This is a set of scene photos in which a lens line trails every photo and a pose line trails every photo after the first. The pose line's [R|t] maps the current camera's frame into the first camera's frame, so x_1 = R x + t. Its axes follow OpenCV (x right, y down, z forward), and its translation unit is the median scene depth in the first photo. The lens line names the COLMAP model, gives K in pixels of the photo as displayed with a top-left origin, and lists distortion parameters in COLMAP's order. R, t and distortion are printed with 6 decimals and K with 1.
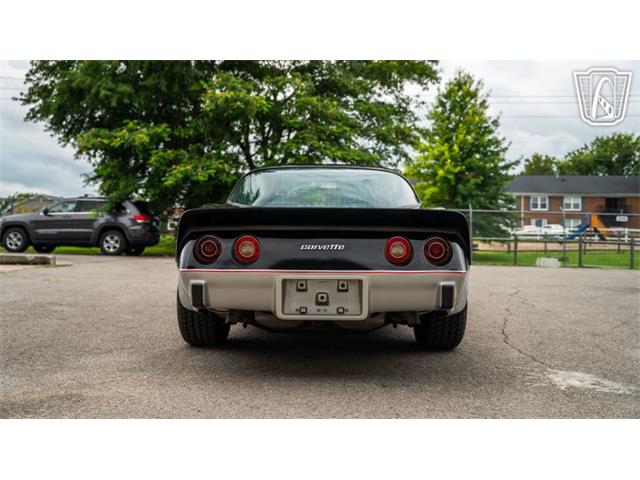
lens RADIAL K [[615.4, 0, 320.0], [0, 615.4, 240.0], [0, 0, 1]] dist [-0.095932, 0.232485]
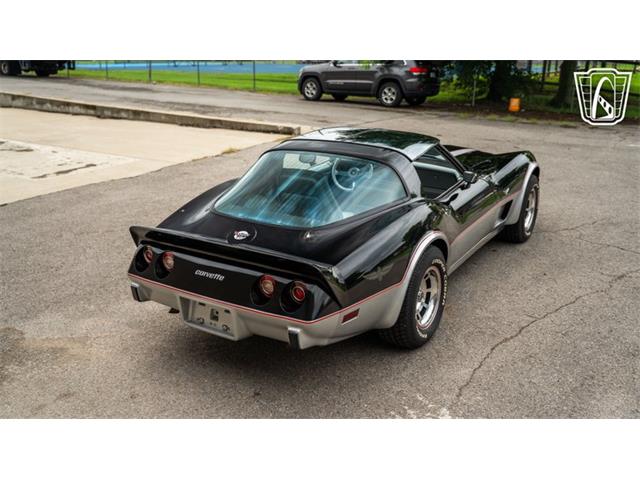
lens RADIAL K [[615.4, 0, 320.0], [0, 615.4, 240.0], [0, 0, 1]] dist [-0.095932, 0.232485]
pose [[0.850060, 0.150129, -0.504835, 0.120109], [0.003886, 0.956700, 0.291050, -0.061612], [0.526671, -0.249372, 0.812669, 0.028948]]
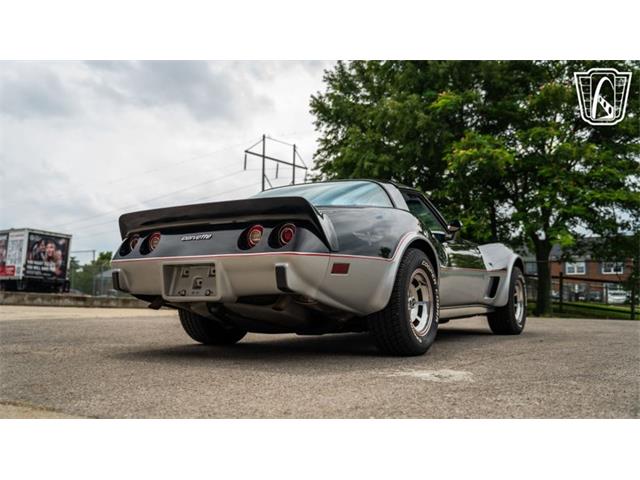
lens RADIAL K [[615.4, 0, 320.0], [0, 615.4, 240.0], [0, 0, 1]] dist [-0.095932, 0.232485]
pose [[0.861329, -0.055857, -0.504968, 0.123364], [-0.003855, 0.993191, -0.116437, 0.023575], [0.508033, 0.102237, 0.855248, 0.022276]]
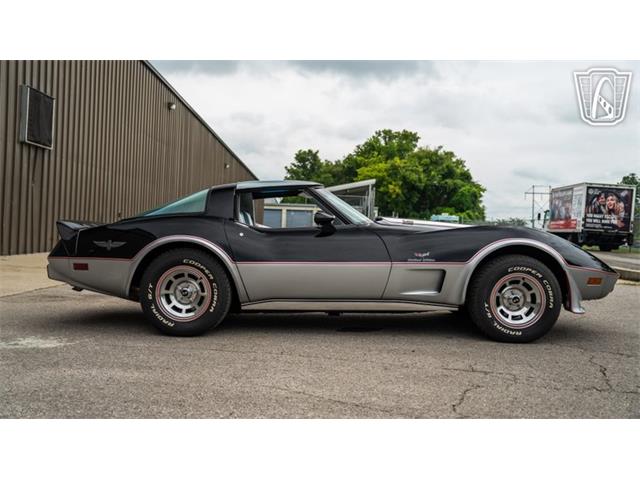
lens RADIAL K [[615.4, 0, 320.0], [0, 615.4, 240.0], [0, 0, 1]] dist [-0.095932, 0.232485]
pose [[0.007940, -0.001257, -0.999968, 0.296572], [-0.040756, 0.999168, -0.001580, -0.003431], [0.999138, 0.040767, 0.007882, 0.270432]]
